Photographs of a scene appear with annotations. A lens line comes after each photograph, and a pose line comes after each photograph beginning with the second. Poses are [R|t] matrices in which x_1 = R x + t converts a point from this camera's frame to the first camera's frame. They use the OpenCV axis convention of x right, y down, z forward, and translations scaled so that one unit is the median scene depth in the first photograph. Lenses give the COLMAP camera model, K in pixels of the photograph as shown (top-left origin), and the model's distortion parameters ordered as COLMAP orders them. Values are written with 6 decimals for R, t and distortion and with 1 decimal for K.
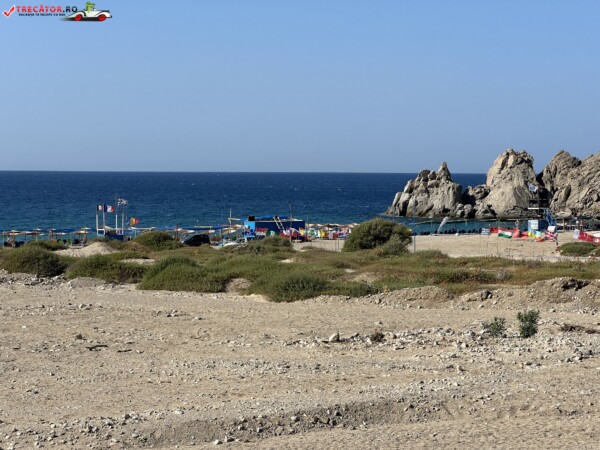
lens RADIAL K [[1386.9, 0, 300.0], [0, 1386.9, 225.0], [0, 0, 1]] dist [-0.056827, 4.950867]
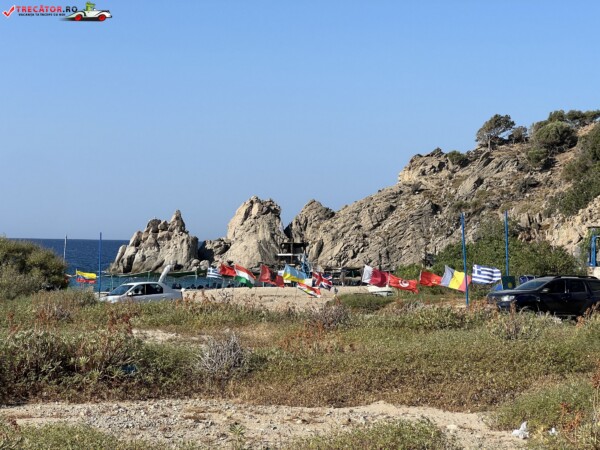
lens RADIAL K [[1386.9, 0, 300.0], [0, 1386.9, 225.0], [0, 0, 1]] dist [-0.056827, 4.950867]
pose [[0.983228, 0.014373, 0.181812, 0.054621], [-0.005380, 0.998742, -0.049862, 0.011995], [-0.182300, 0.048048, 0.982068, 0.361590]]
